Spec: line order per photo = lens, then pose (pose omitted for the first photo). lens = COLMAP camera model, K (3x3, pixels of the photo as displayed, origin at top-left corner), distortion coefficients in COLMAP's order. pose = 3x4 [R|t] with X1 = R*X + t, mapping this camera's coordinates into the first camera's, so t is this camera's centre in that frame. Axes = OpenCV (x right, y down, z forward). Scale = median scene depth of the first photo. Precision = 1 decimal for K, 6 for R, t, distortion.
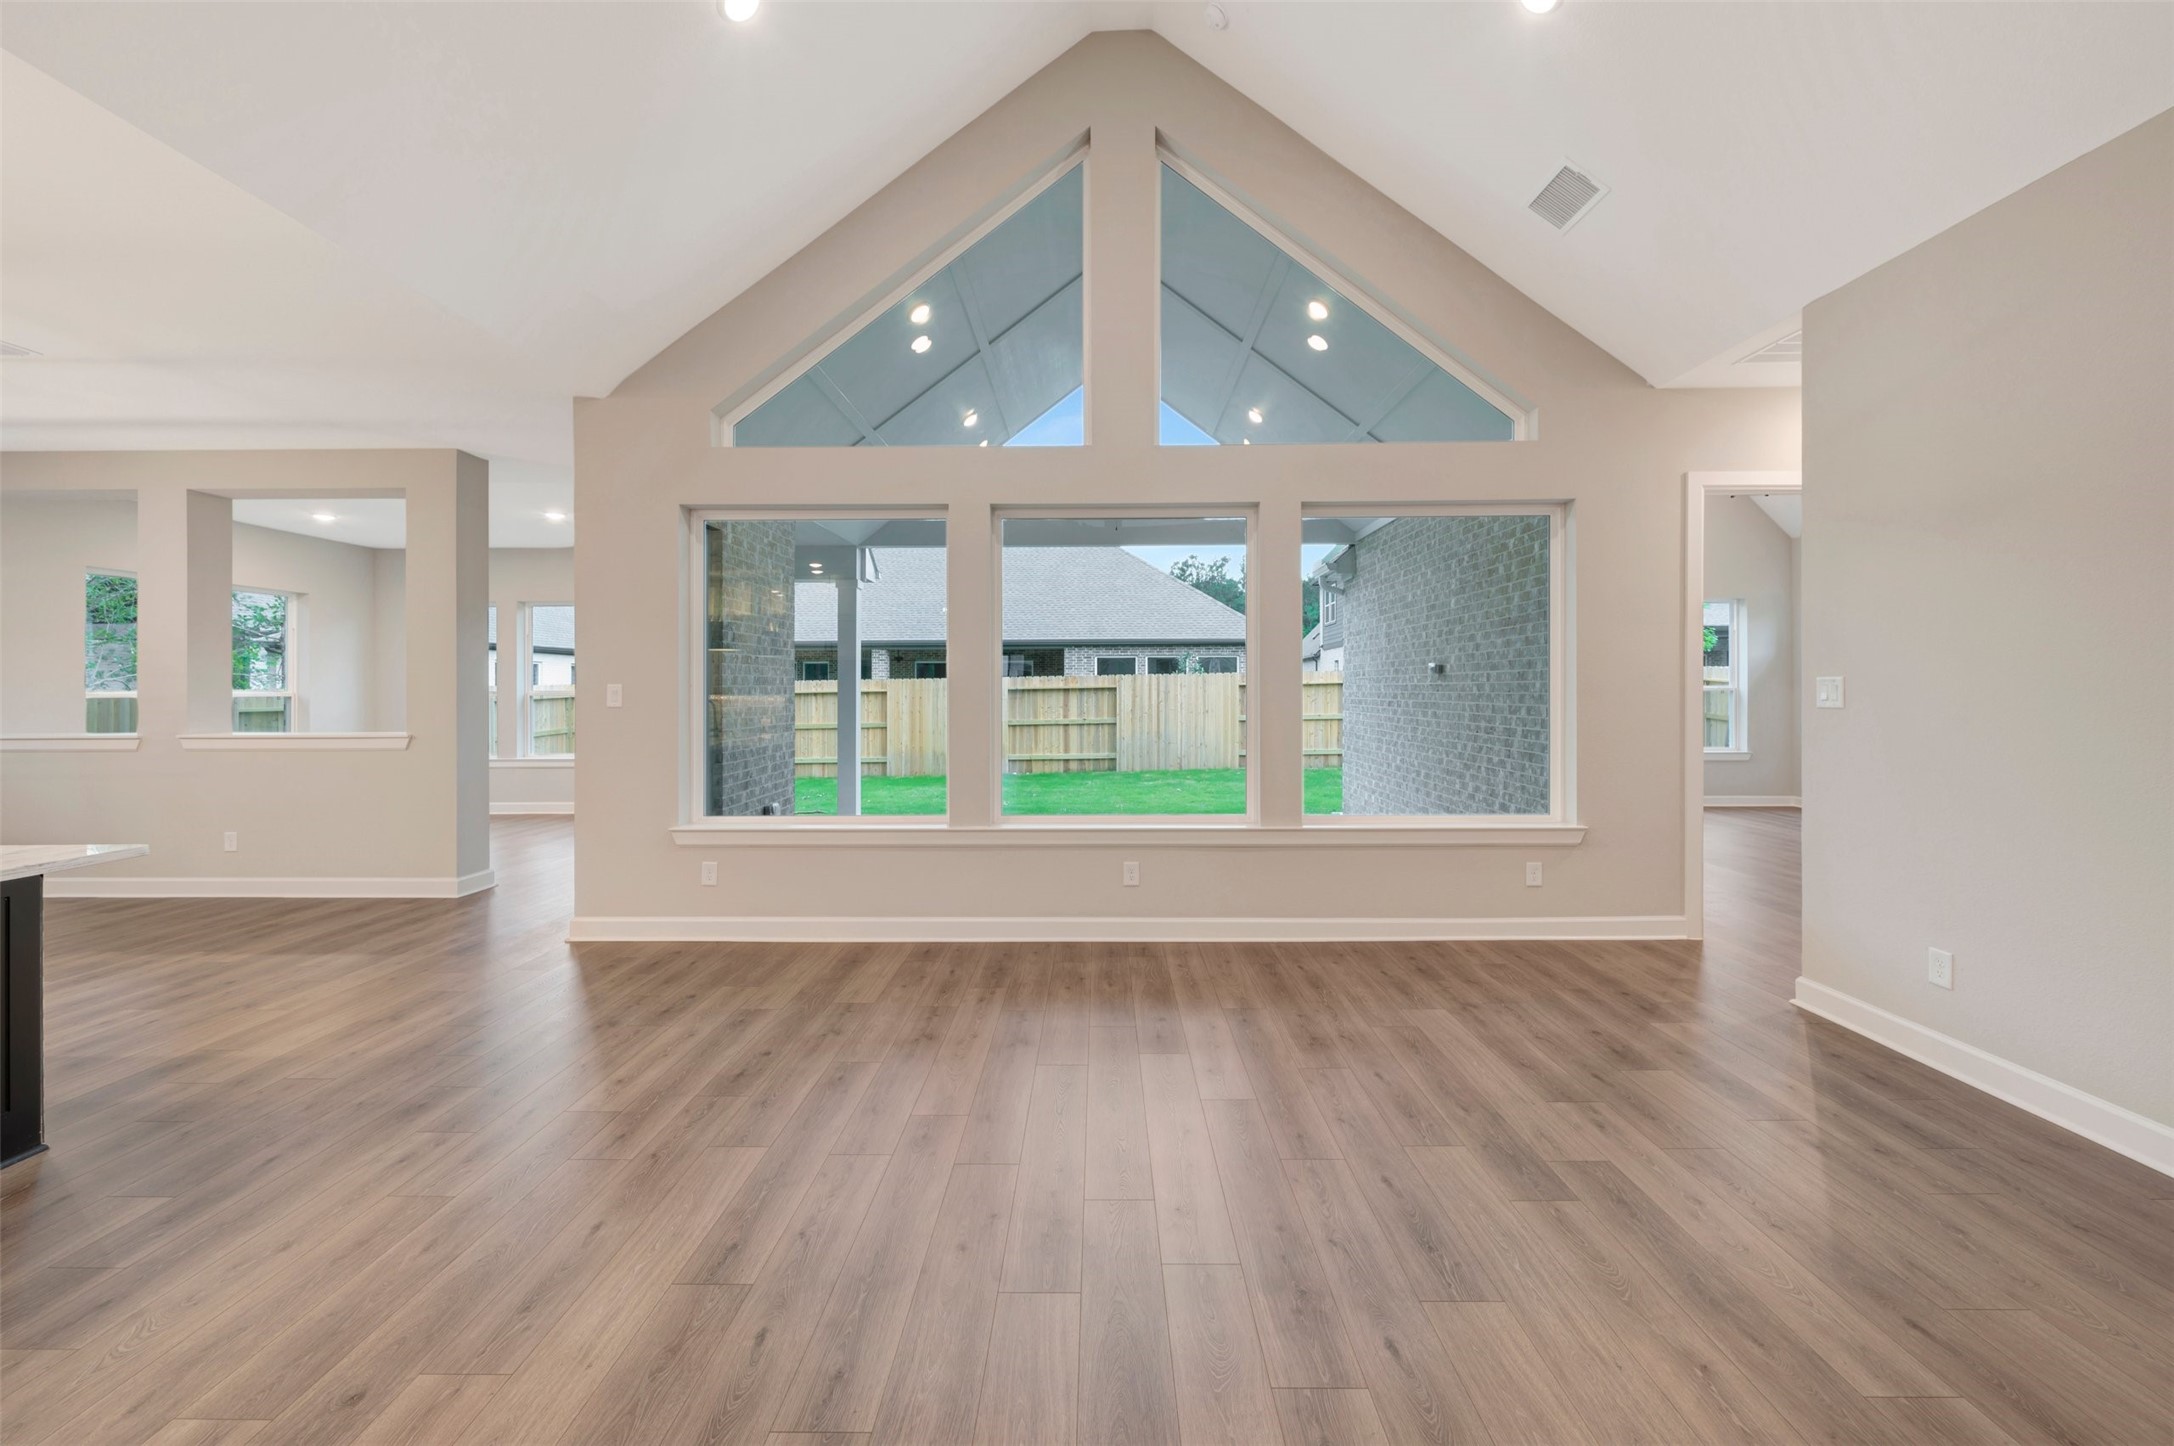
lens RADIAL K [[863.9, 0, 1088.0], [0, 863.9, 687.6], [0, 0, 1]] dist [0.000667, -0.000124]
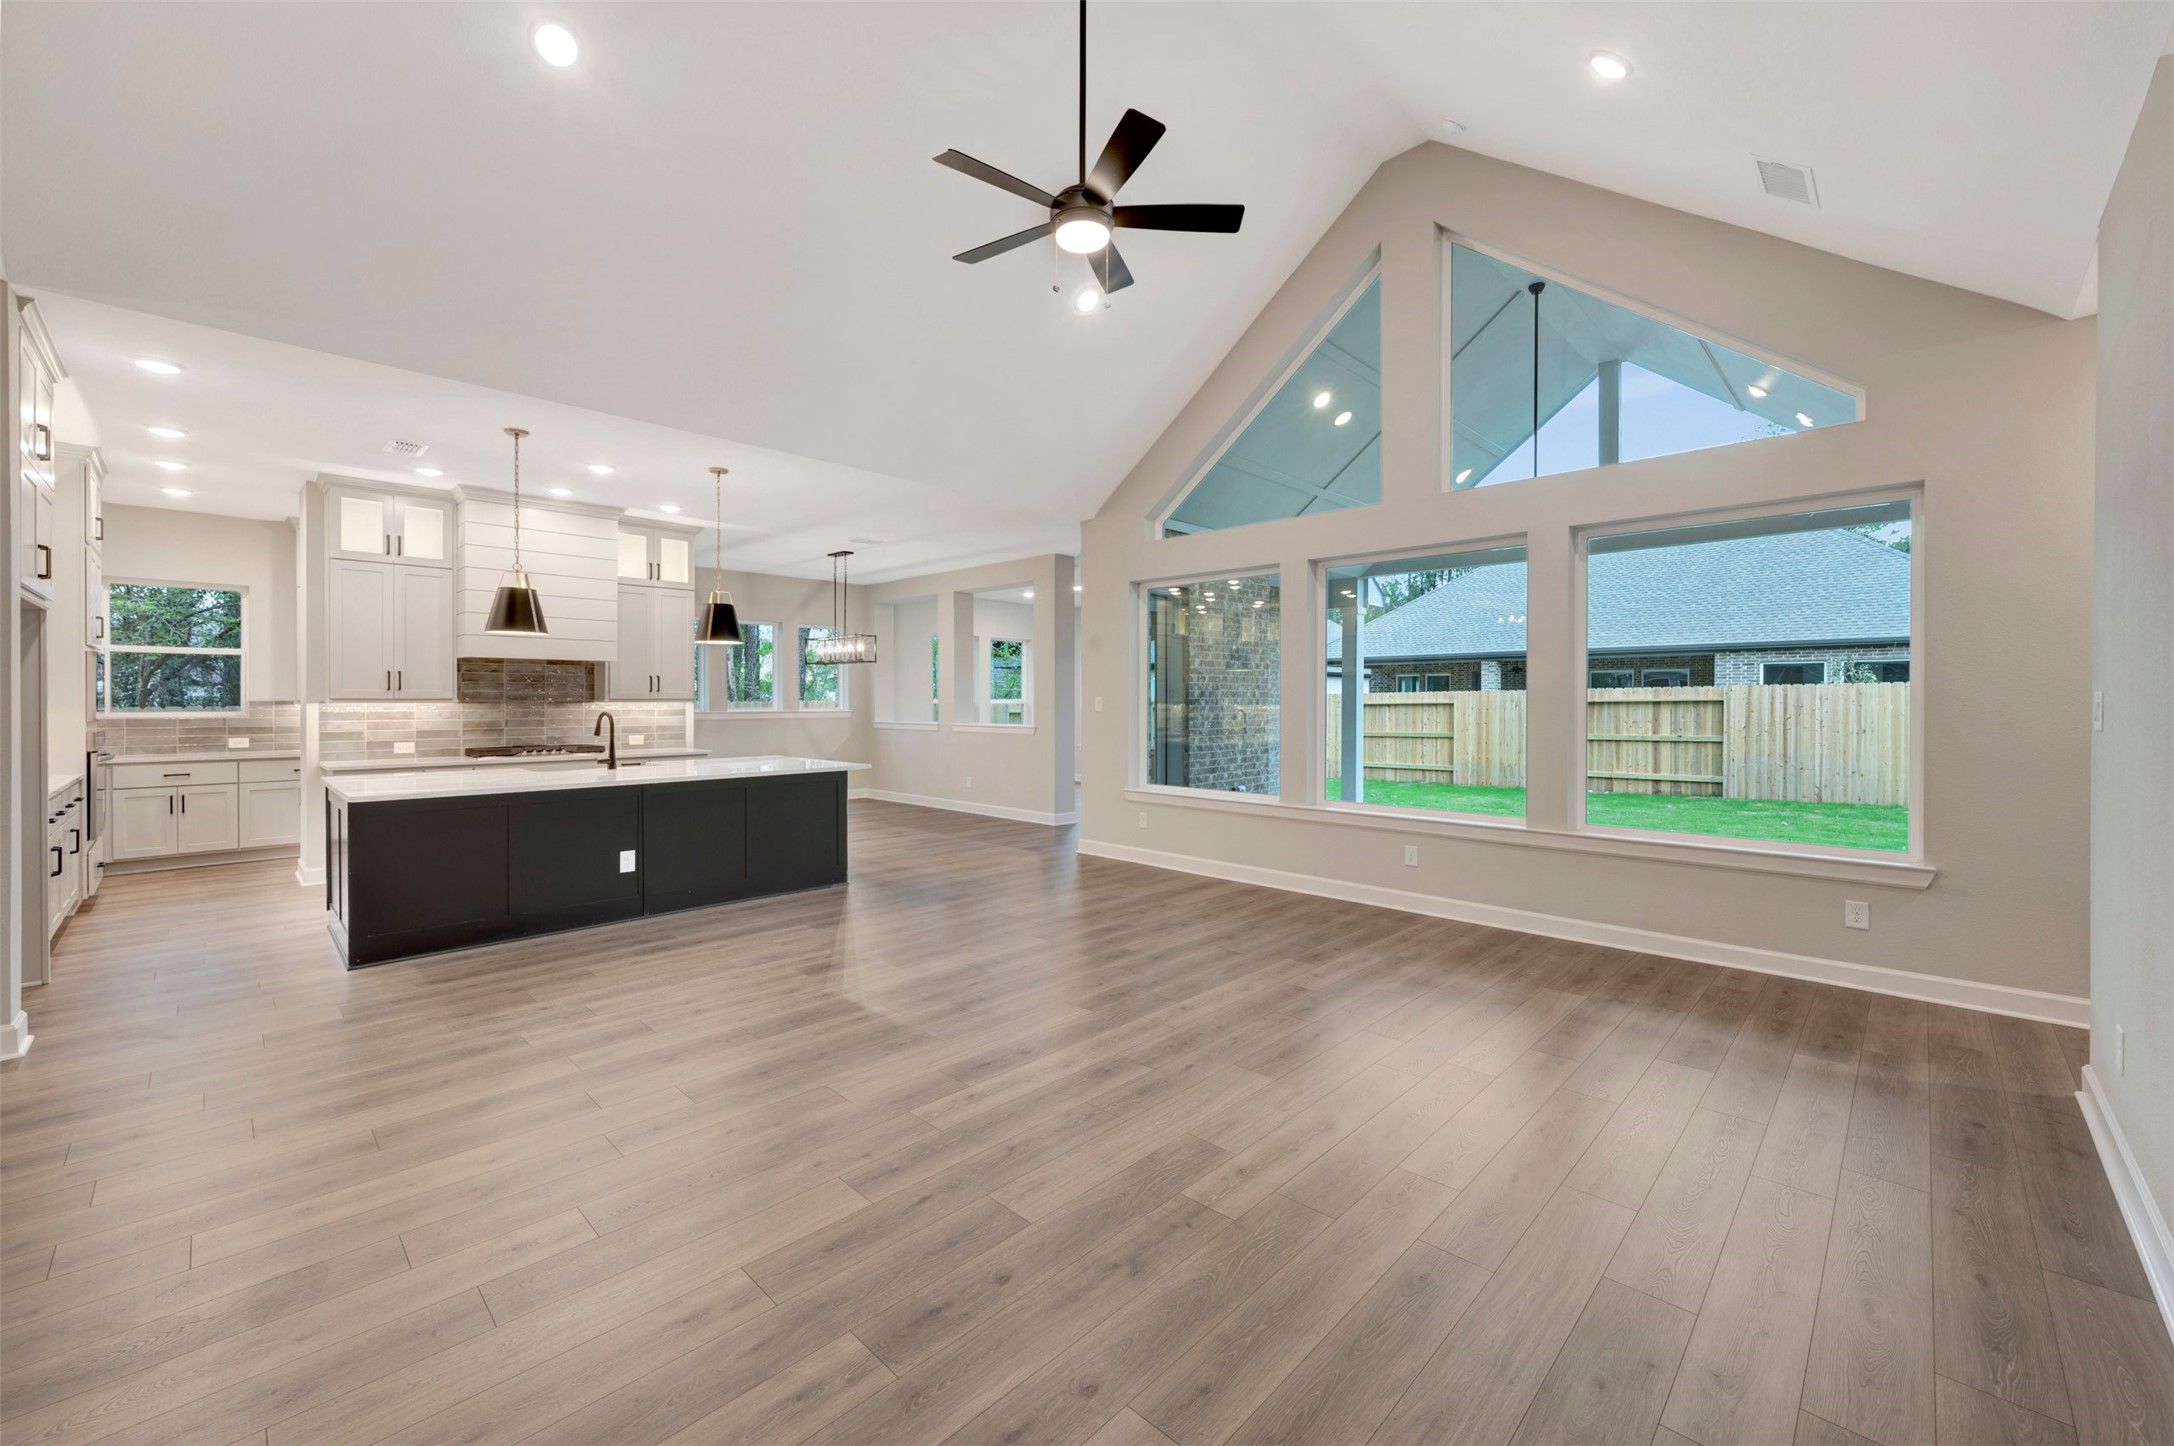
lens RADIAL K [[863.9, 0, 1088.4], [0, 863.9, 701.3], [0, 0, 1]] dist [0.000667, -0.000124]
pose [[0.721305, 0.005687, -0.692594, 0.455753], [-0.003065, 0.999983, 0.005018, -0.003117], [0.692610, -0.001497, 0.721310, -0.142043]]
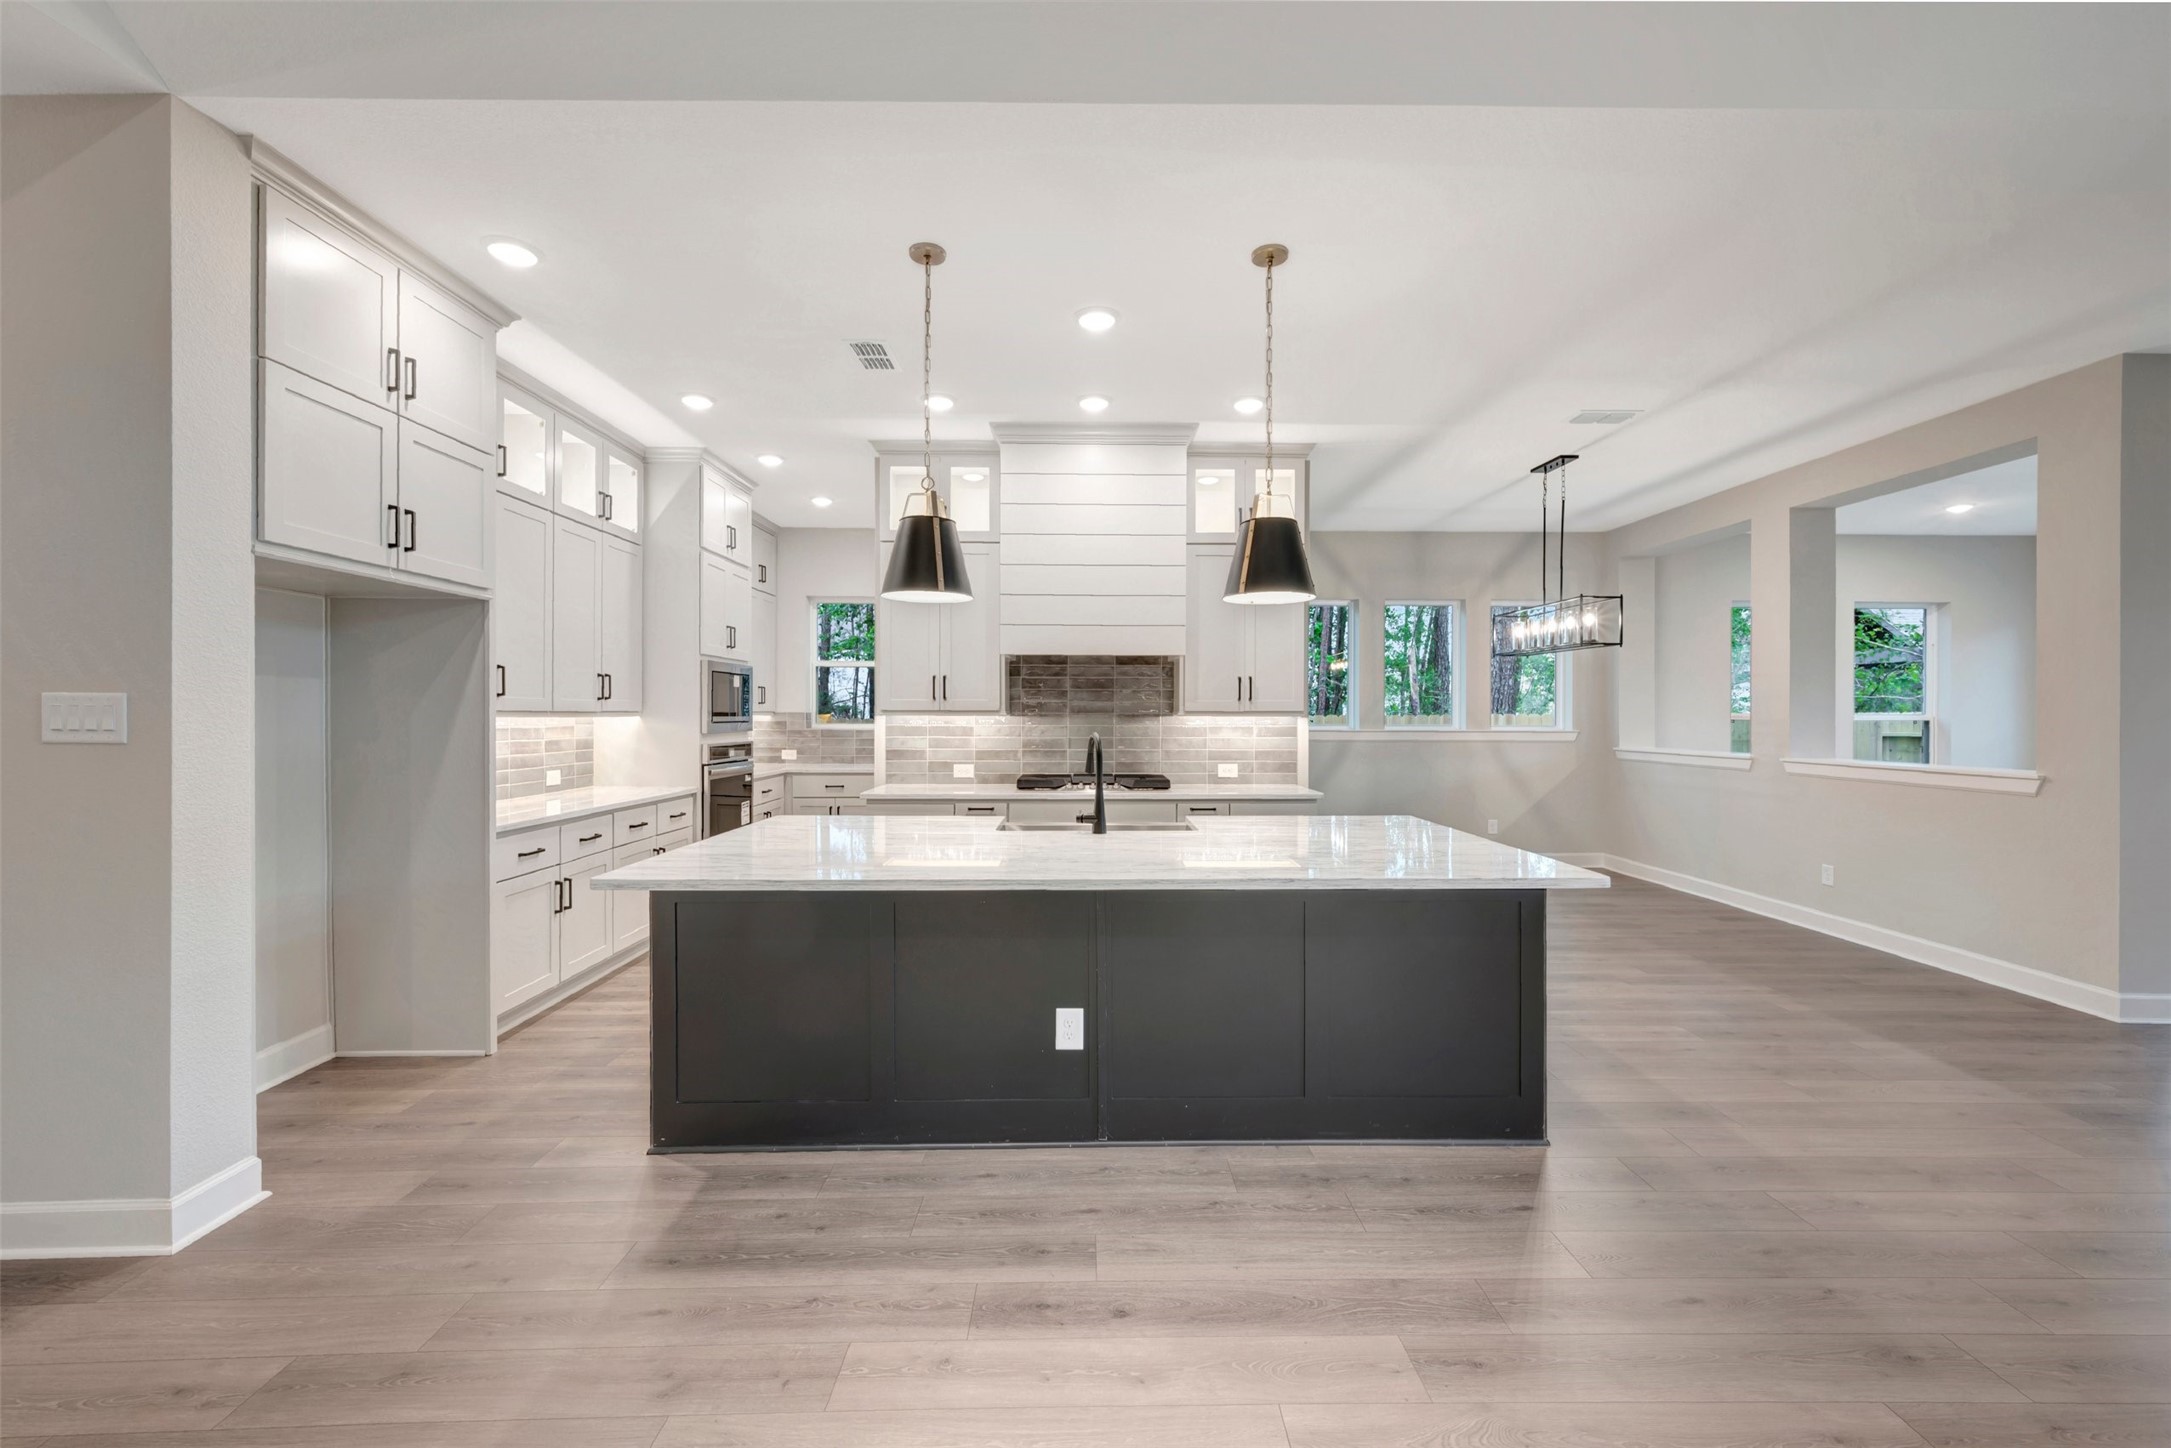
lens RADIAL K [[862.7, 0, 1087.0], [0, 862.7, 716.2], [0, 0, 1]] dist [0.000667, -0.000124]
pose [[0.013038, 0.008050, -0.999883, -0.069032], [-0.001684, 0.999966, 0.008028, 0.000055], [0.999914, 0.001579, 0.013051, 0.185811]]
